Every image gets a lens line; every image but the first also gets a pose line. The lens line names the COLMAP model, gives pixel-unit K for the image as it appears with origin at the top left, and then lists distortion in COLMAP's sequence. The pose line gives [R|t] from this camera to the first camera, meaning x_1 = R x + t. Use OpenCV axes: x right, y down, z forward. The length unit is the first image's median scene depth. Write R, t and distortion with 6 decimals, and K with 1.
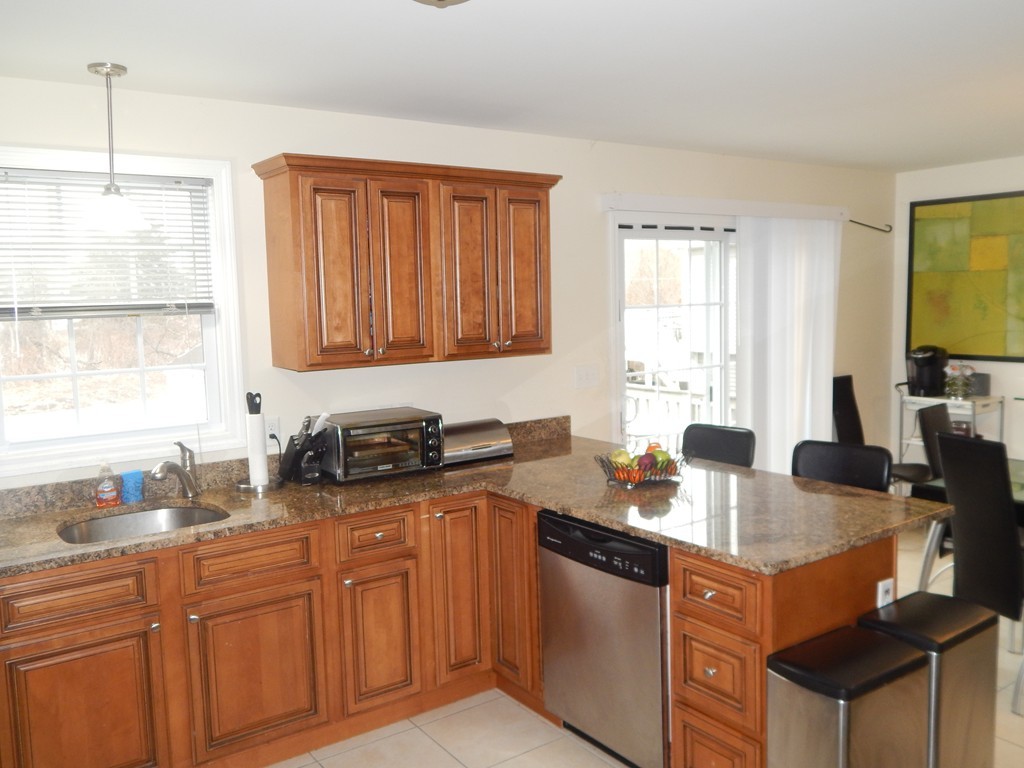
lens RADIAL K [[848.6, 0, 513.3], [0, 848.6, 373.7], [0, 0, 1]] dist [0.006492, -0.012754]
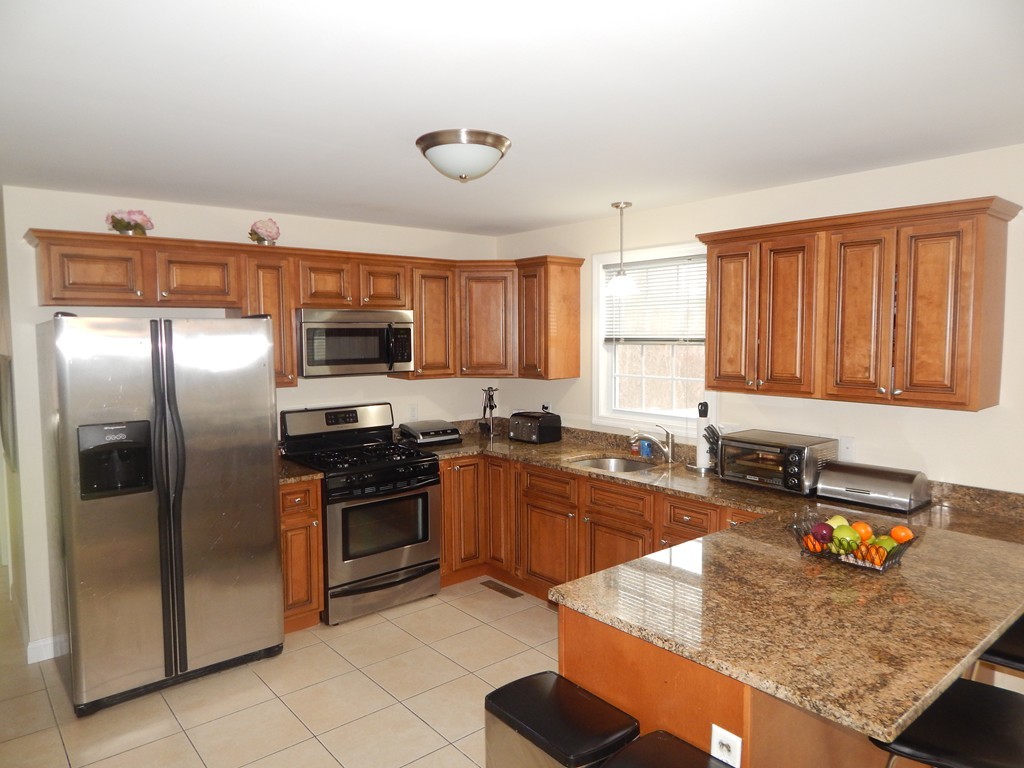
lens RADIAL K [[675.8, 0, 512.2], [0, 675.8, 379.9], [0, 0, 1]] dist [0.009681, -0.012223]
pose [[0.081725, 0.093795, -0.992232, 0.783239], [-0.091112, 0.992096, 0.086278, -0.082820], [0.992482, 0.083353, 0.089625, 0.571604]]
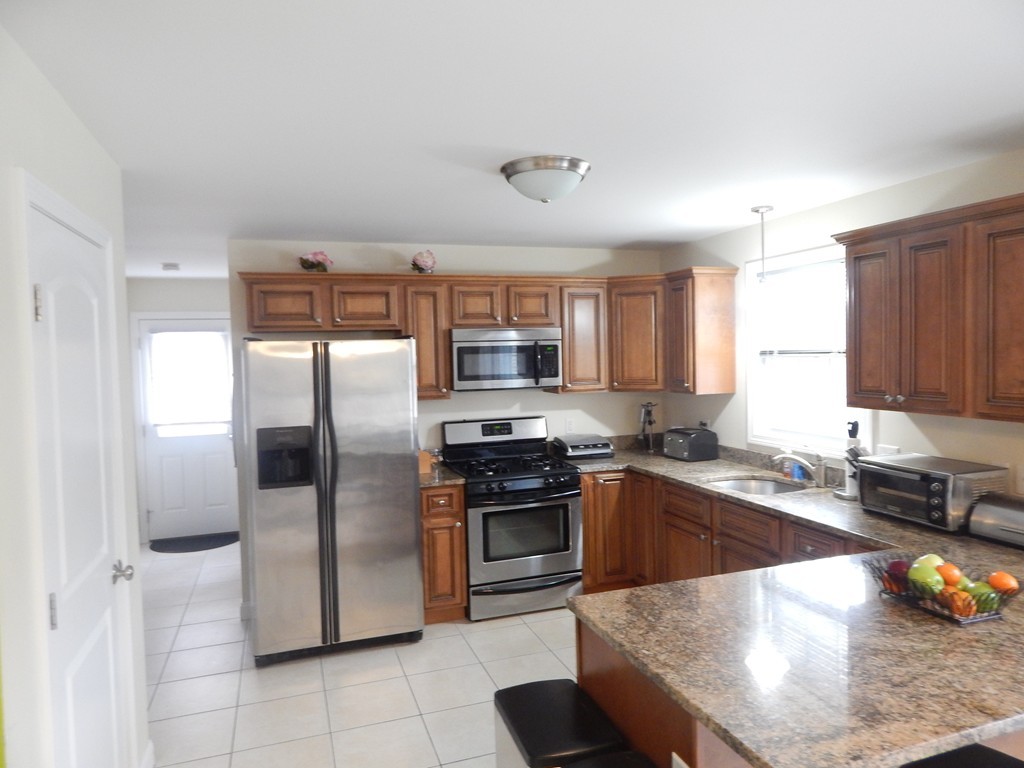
lens RADIAL K [[675.8, 0, 518.3], [0, 675.8, 382.4], [0, 0, 1]] dist [0.009681, -0.012223]
pose [[-0.276634, 0.072926, -0.958204, 0.792474], [-0.061722, 0.993709, 0.093447, -0.098147], [0.958991, 0.084993, -0.270393, 0.781021]]
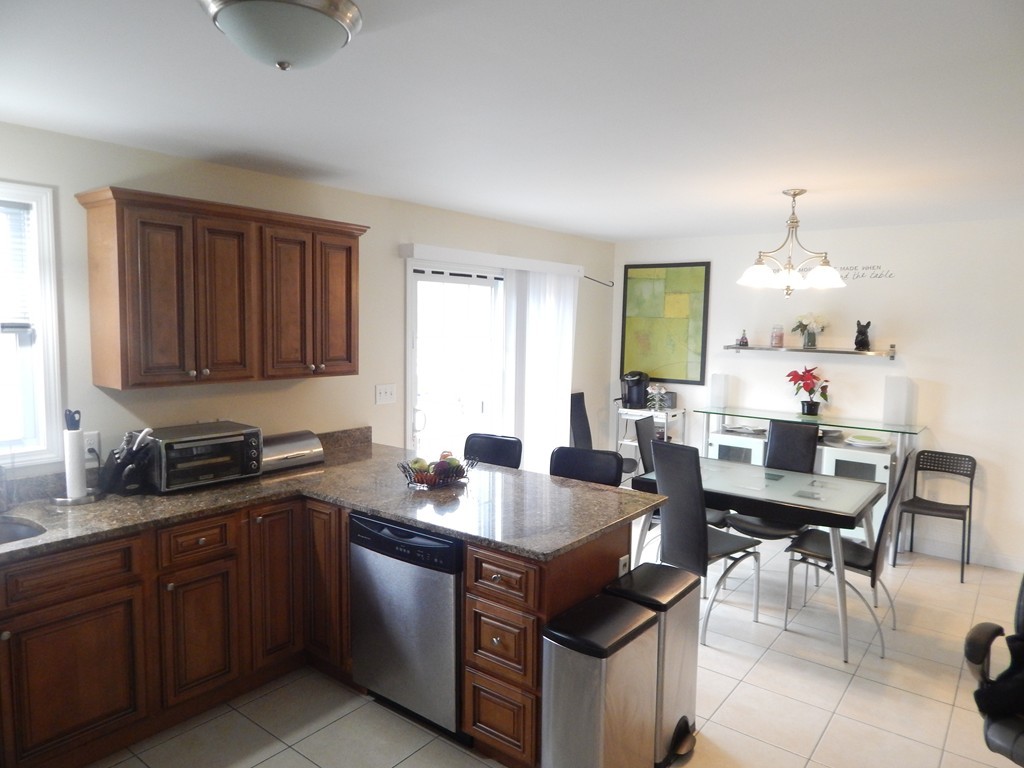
lens RADIAL K [[675.8, 0, 511.3], [0, 675.8, 377.0], [0, 0, 1]] dist [0.009681, -0.012223]
pose [[0.956800, 0.015841, 0.290316, -0.028980], [-0.013369, 0.999856, -0.010496, -0.016654], [-0.290440, 0.006162, 0.956873, 0.036912]]
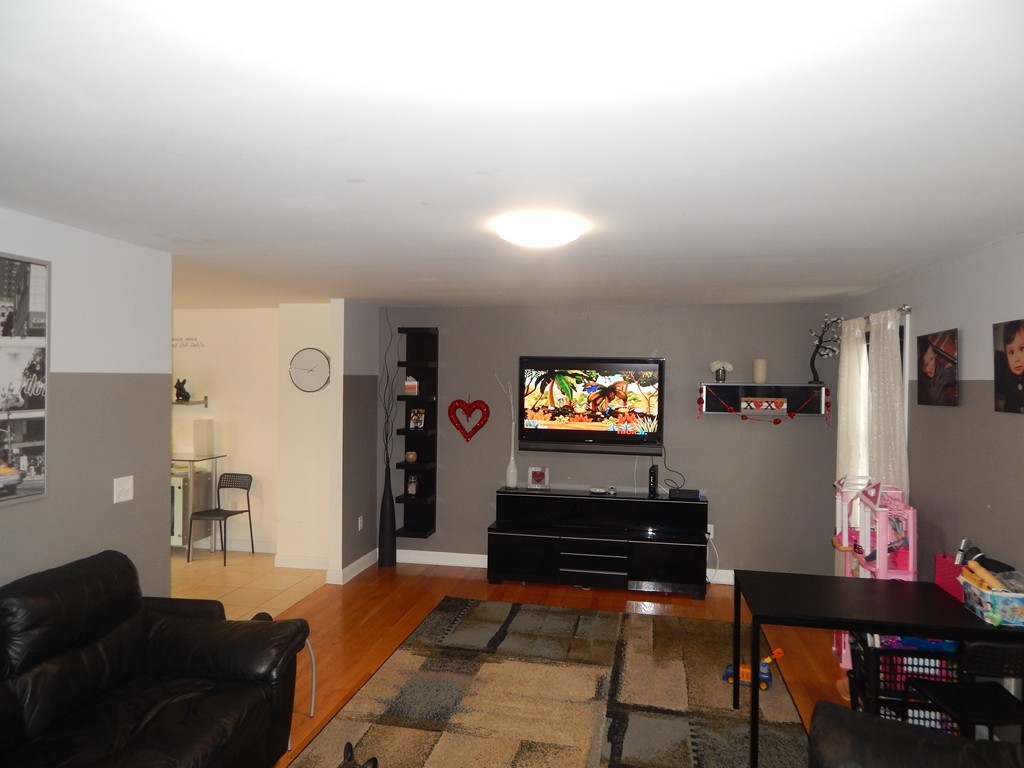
lens RADIAL K [[675.8, 0, 512.9], [0, 675.8, 381.6], [0, 0, 1]] dist [0.009681, -0.012223]
pose [[0.724724, 0.026778, 0.688519, 0.491979], [0.038730, 0.996082, -0.079507, 0.037398], [-0.687950, 0.084286, 0.720847, -0.875042]]
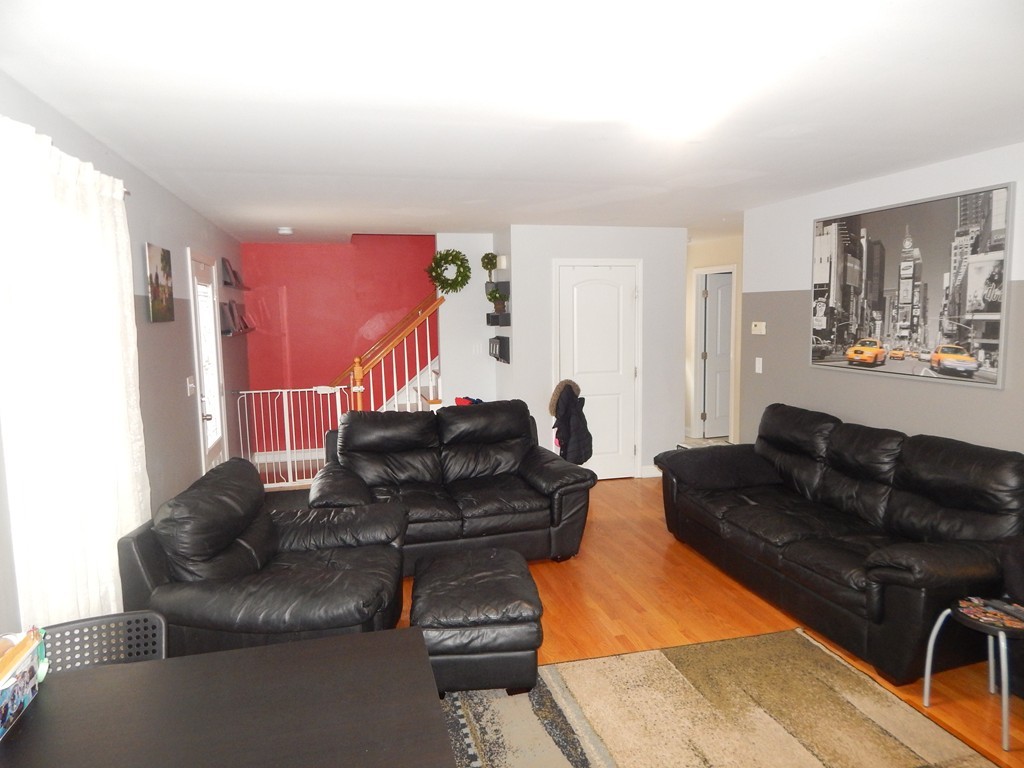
lens RADIAL K [[675.8, 0, 510.8], [0, 675.8, 382.3], [0, 0, 1]] dist [0.009681, -0.012223]
pose [[-0.357482, 0.133578, -0.924318, 1.871804], [-0.062318, 0.984101, 0.166319, -0.040530], [0.931839, 0.117057, -0.343474, -0.152946]]
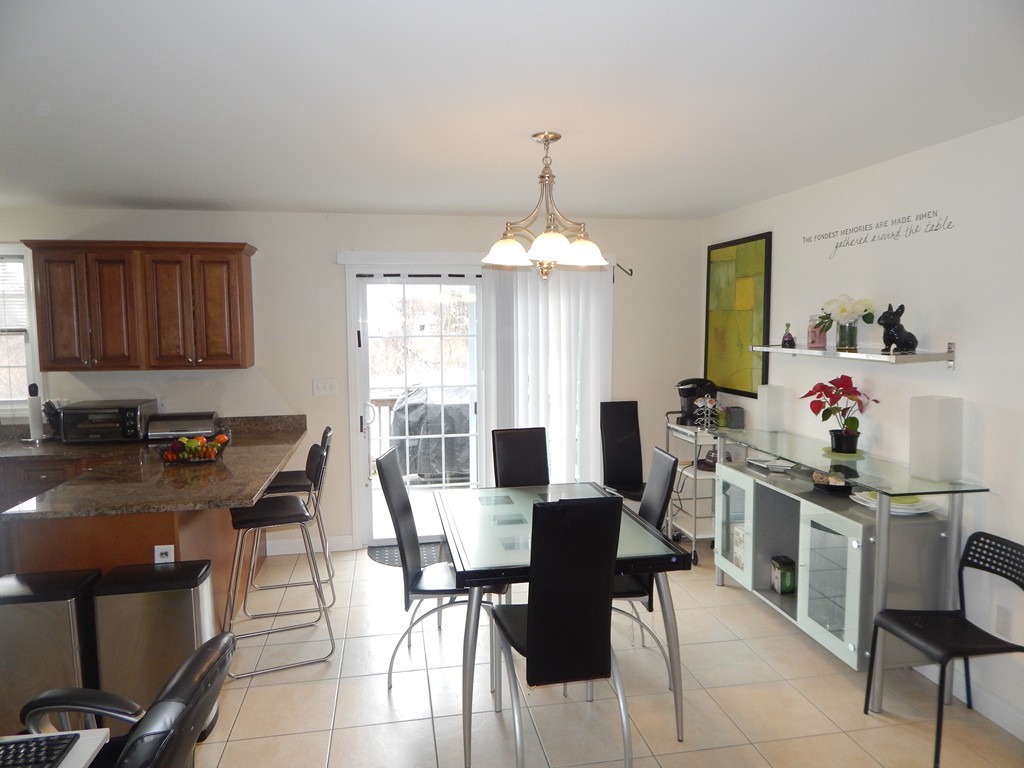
lens RADIAL K [[675.8, 0, 513.1], [0, 675.8, 376.1], [0, 0, 1]] dist [0.009681, -0.012223]
pose [[0.904689, 0.050197, -0.423105, 1.087183], [-0.052879, 0.998586, 0.005405, -0.048315], [0.422778, 0.017483, 0.906065, 0.198867]]
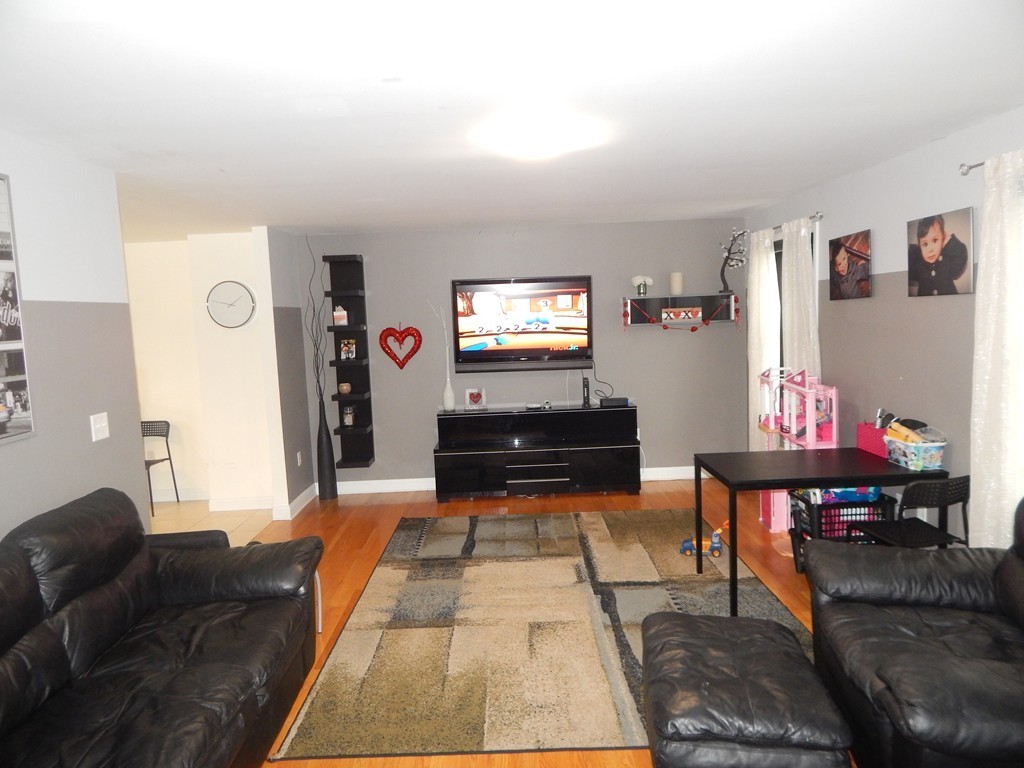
lens RADIAL K [[675.8, 0, 510.5], [0, 675.8, 381.7], [0, 0, 1]] dist [0.009681, -0.012223]
pose [[0.571945, -0.082370, 0.816146, 0.331232], [0.108042, 0.993842, 0.024589, 0.070911], [-0.813145, 0.074114, 0.577323, -0.752135]]
